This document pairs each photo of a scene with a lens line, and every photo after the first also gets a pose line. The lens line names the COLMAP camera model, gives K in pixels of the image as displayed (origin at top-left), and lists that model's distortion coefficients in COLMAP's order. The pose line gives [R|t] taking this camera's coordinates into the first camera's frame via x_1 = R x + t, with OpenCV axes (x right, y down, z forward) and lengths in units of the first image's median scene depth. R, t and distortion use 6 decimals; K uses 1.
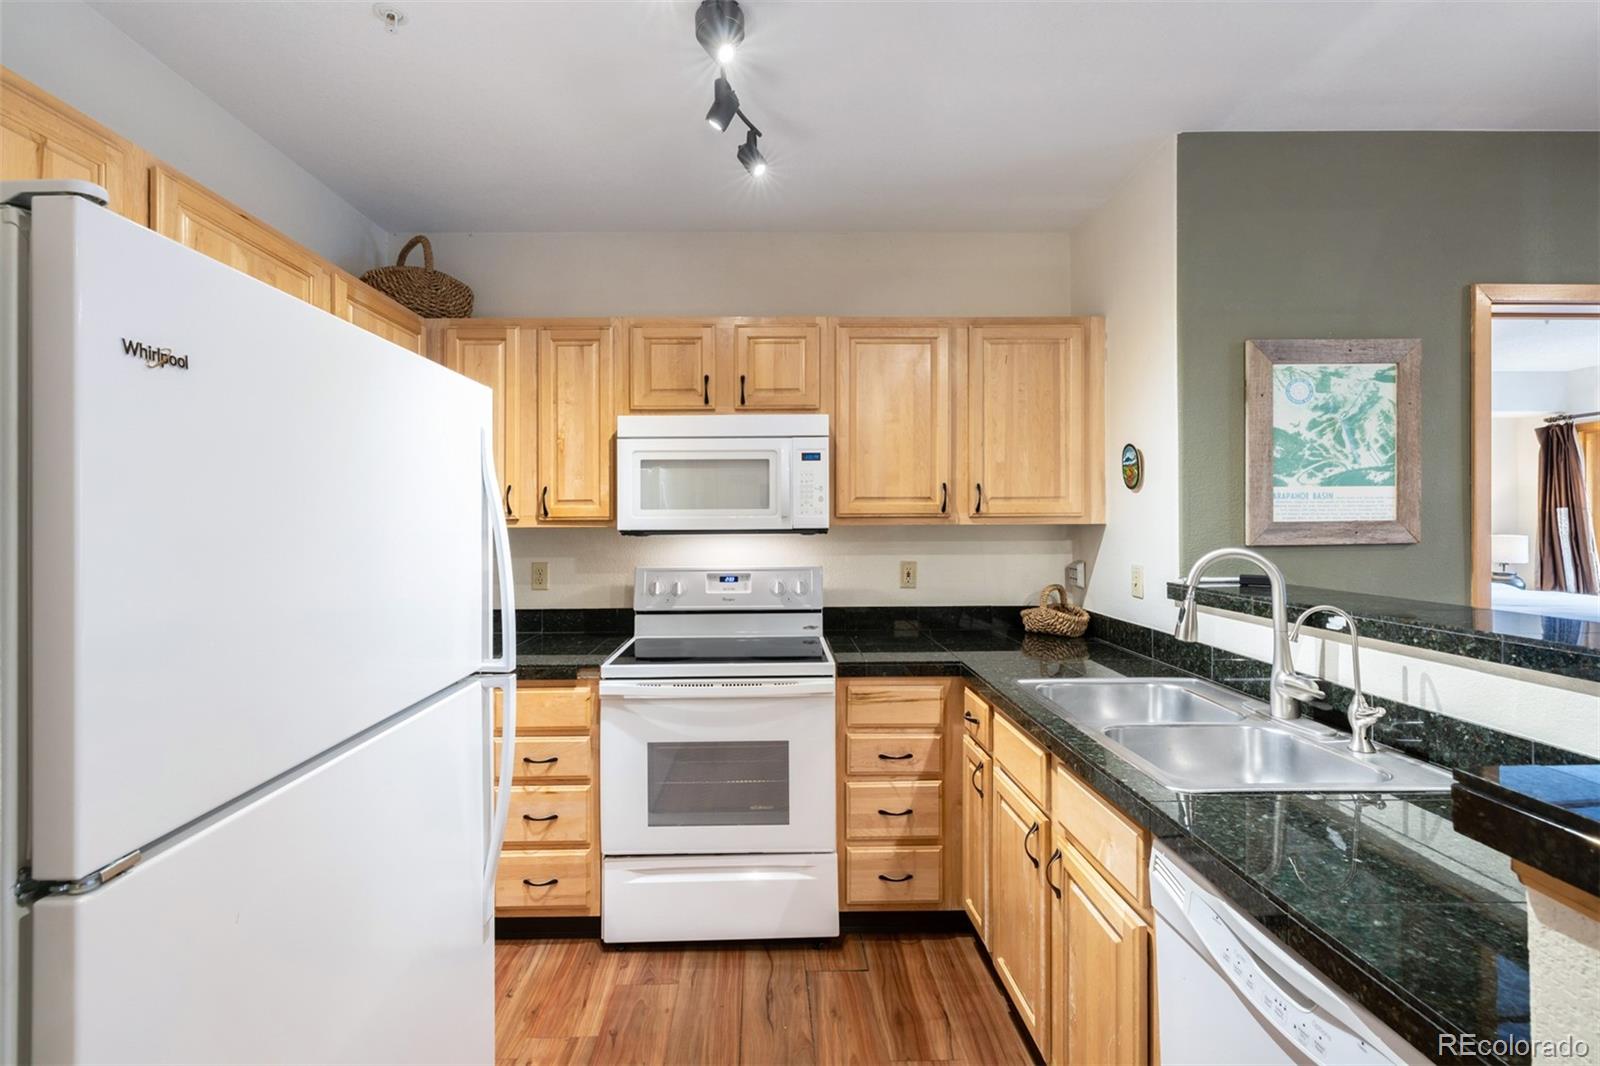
lens RADIAL K [[680.7, 0, 796.1], [0, 680.7, 536.3], [0, 0, 1]] dist [0.001840, -0.000191]
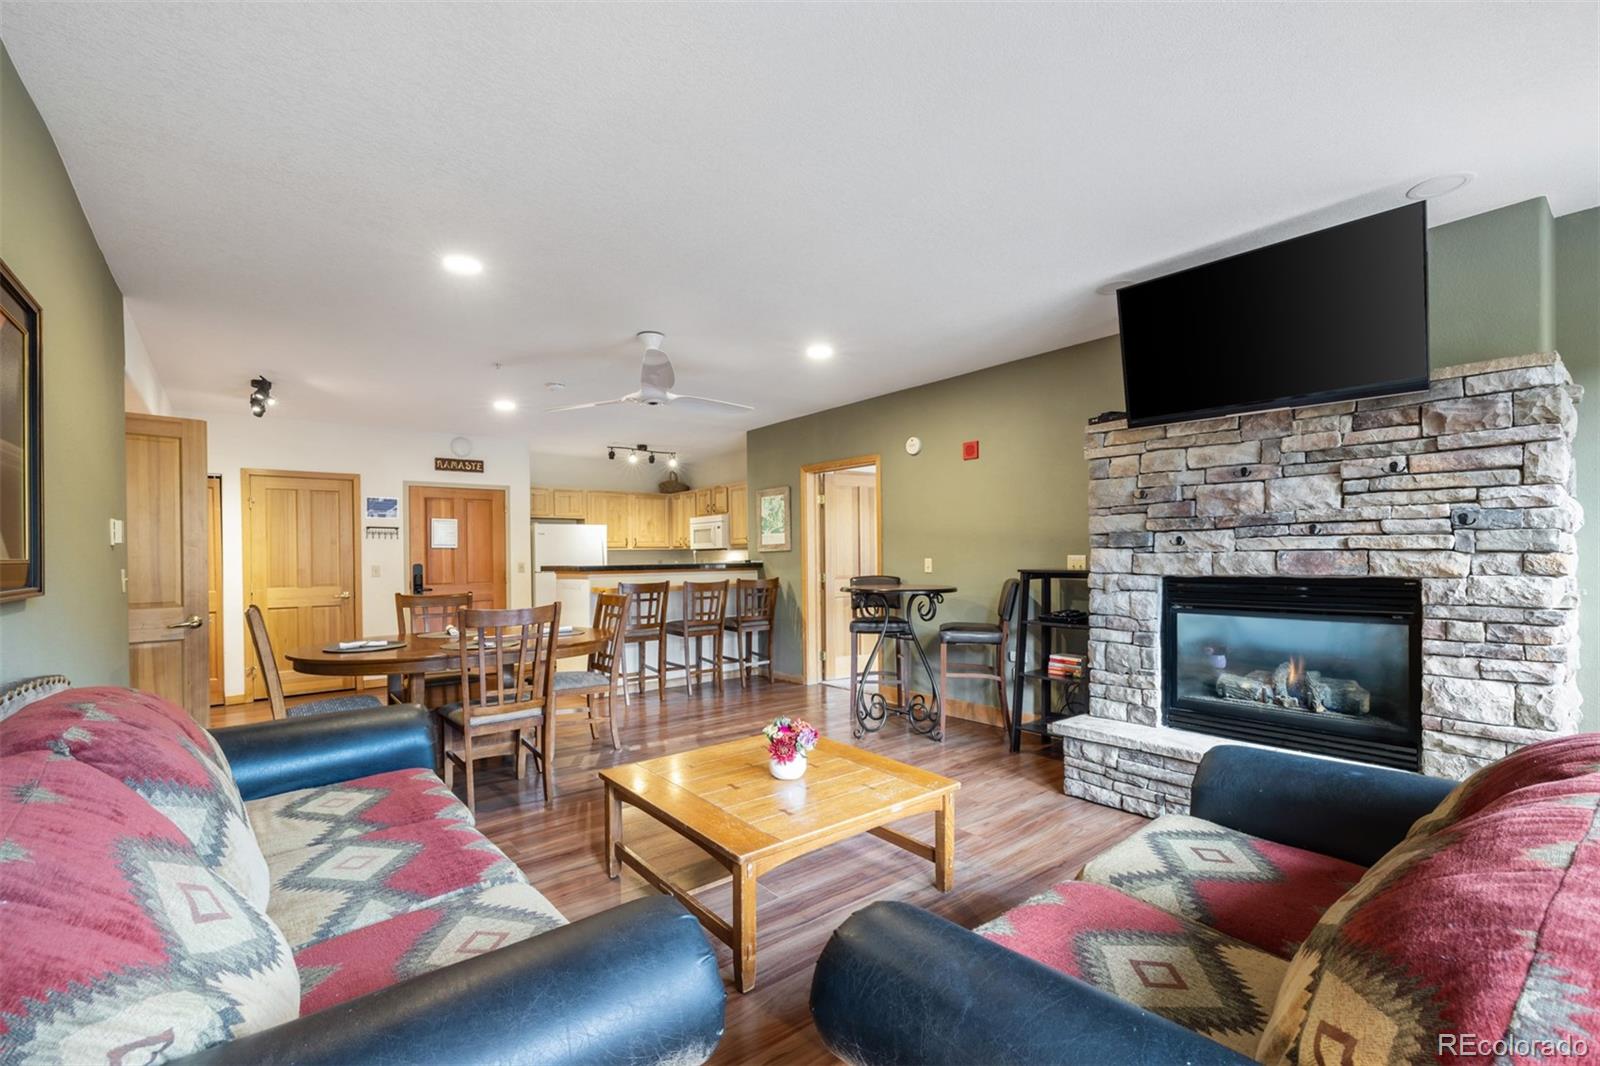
lens RADIAL K [[680.7, 0, 808.5], [0, 680.7, 545.1], [0, 0, 1]] dist [0.001840, -0.000191]
pose [[0.632126, -0.013918, -0.774741, 3.768261], [-0.004735, 0.999751, -0.021824, 0.057508], [0.774851, 0.017464, 0.631902, -1.016527]]
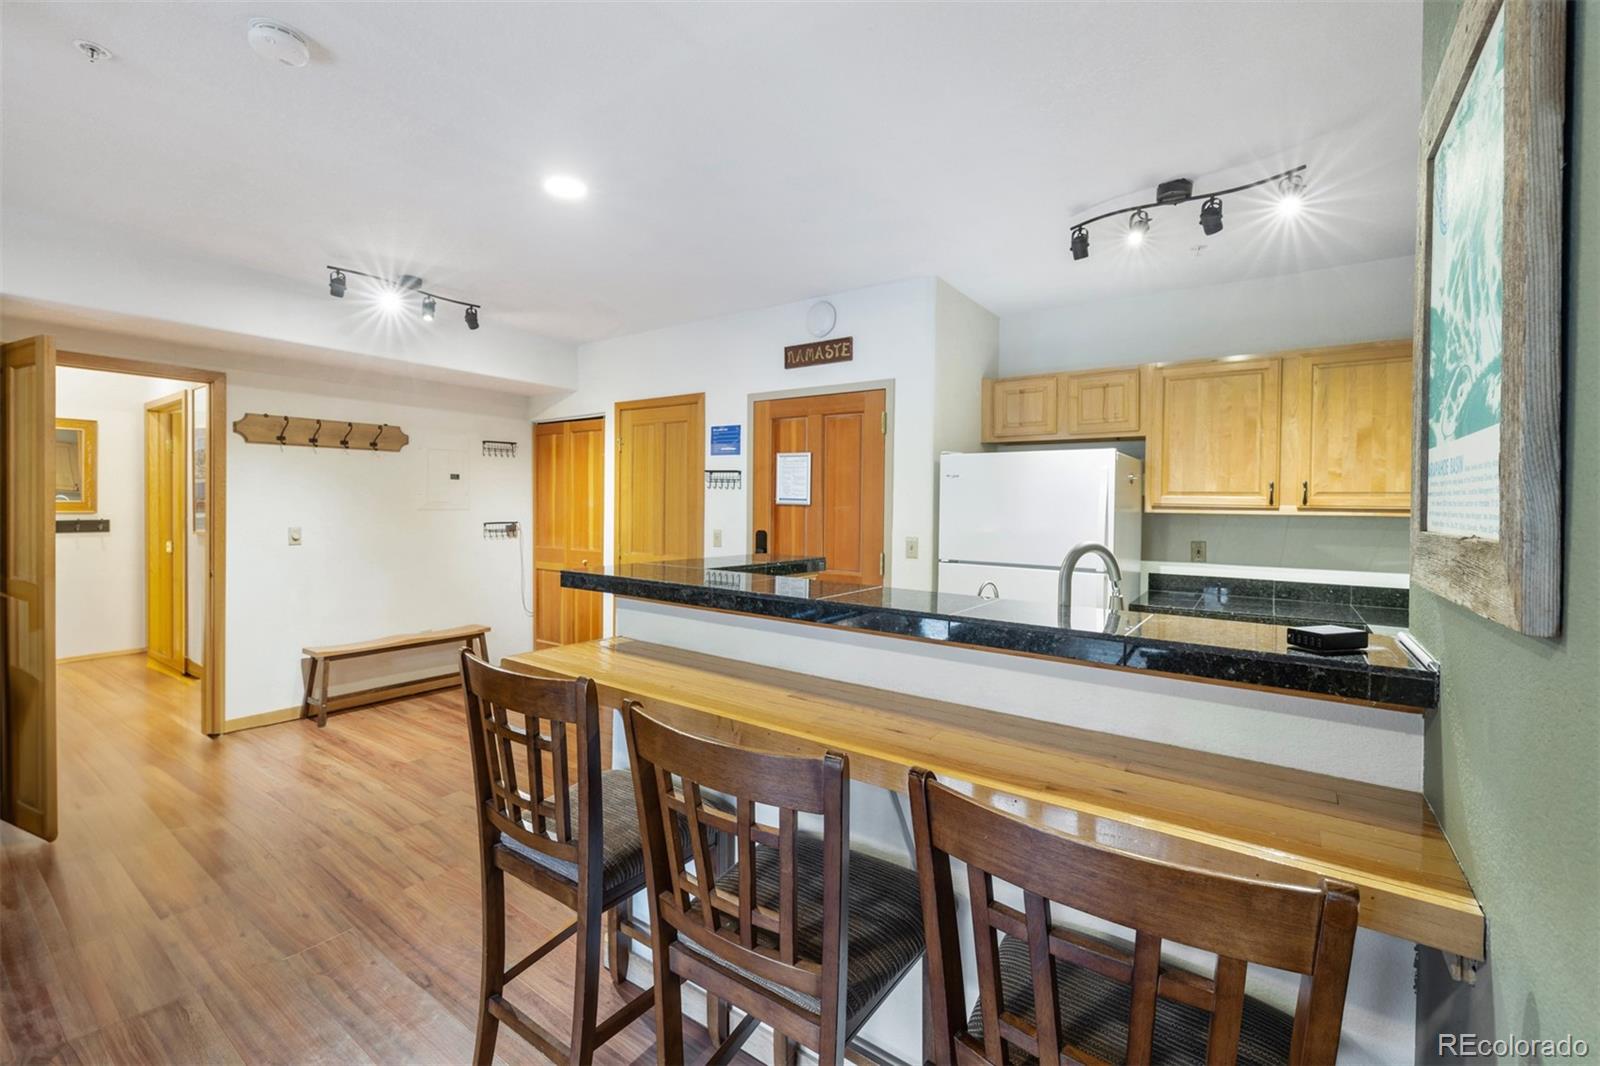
lens RADIAL K [[680.7, 0, 780.9], [0, 680.7, 511.4], [0, 0, 1]] dist [0.001840, -0.000191]
pose [[-0.599484, 0.013524, -0.800272, 1.411515], [-0.024762, 0.999065, 0.035433, -0.042917], [0.800004, 0.041058, -0.598589, 1.028992]]
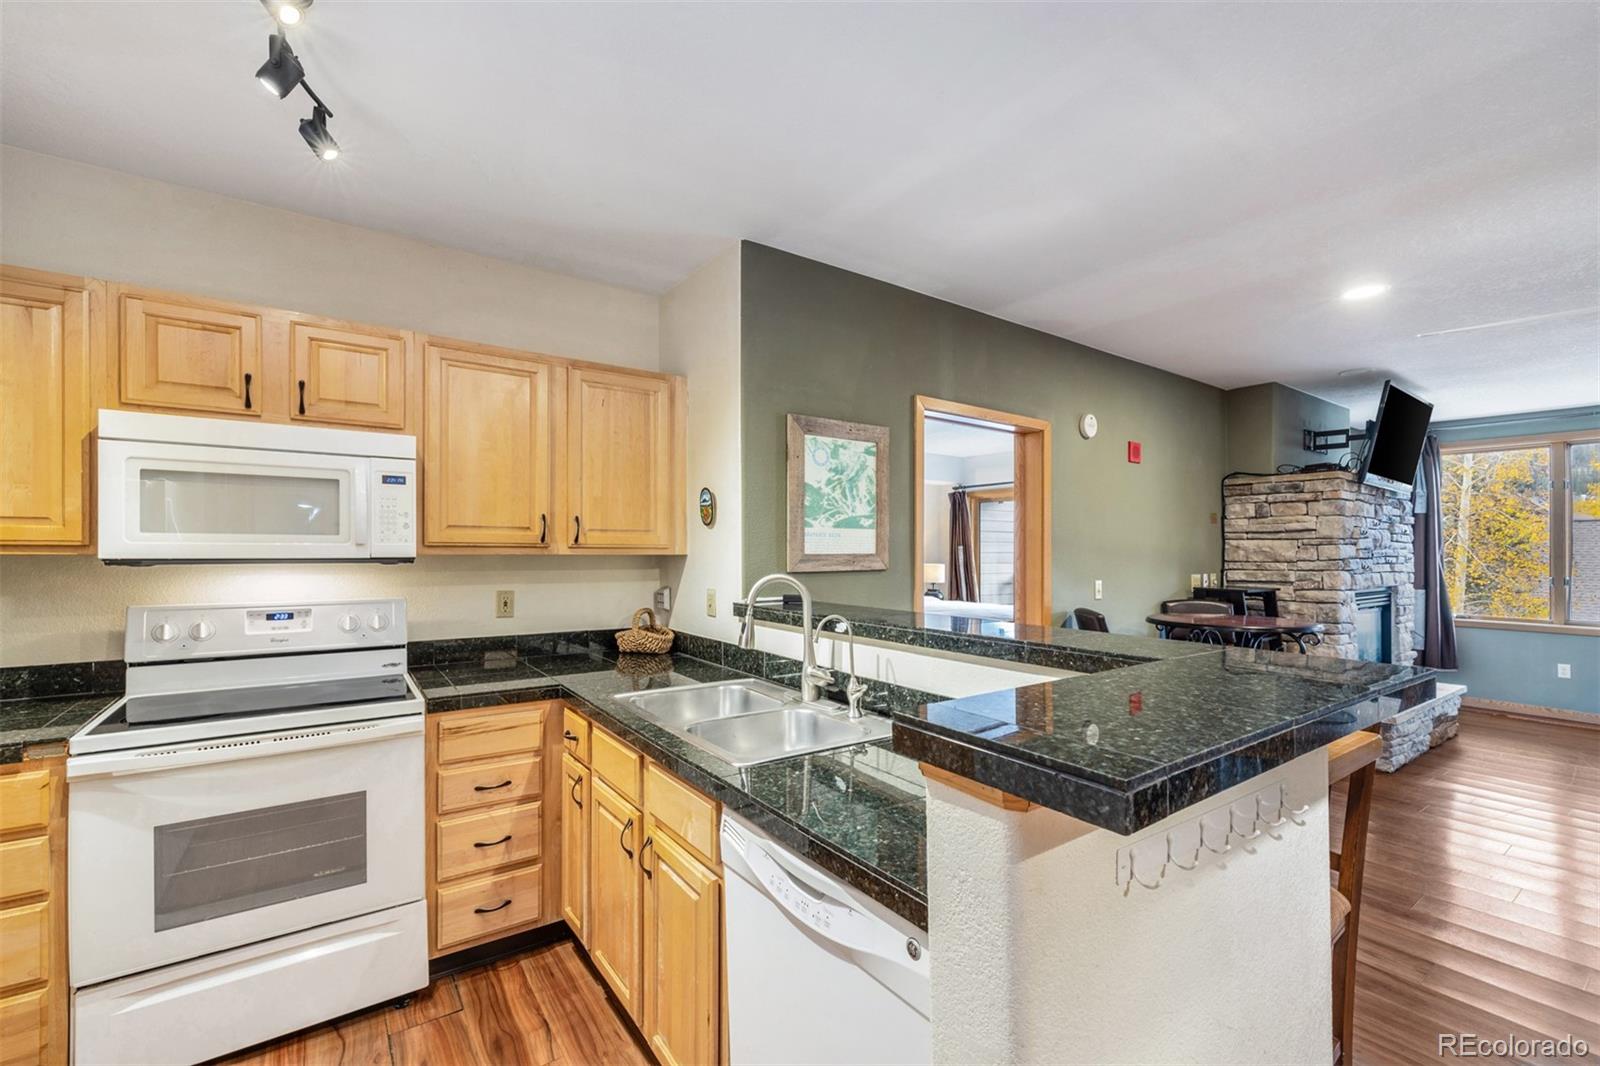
lens RADIAL K [[680.7, 0, 811.6], [0, 680.7, 539.5], [0, 0, 1]] dist [0.001840, -0.000191]
pose [[0.816902, 0.019846, 0.576435, -0.047177], [0.001924, 0.999309, -0.037132, -0.000479], [-0.576773, 0.031443, 0.816299, -0.083215]]
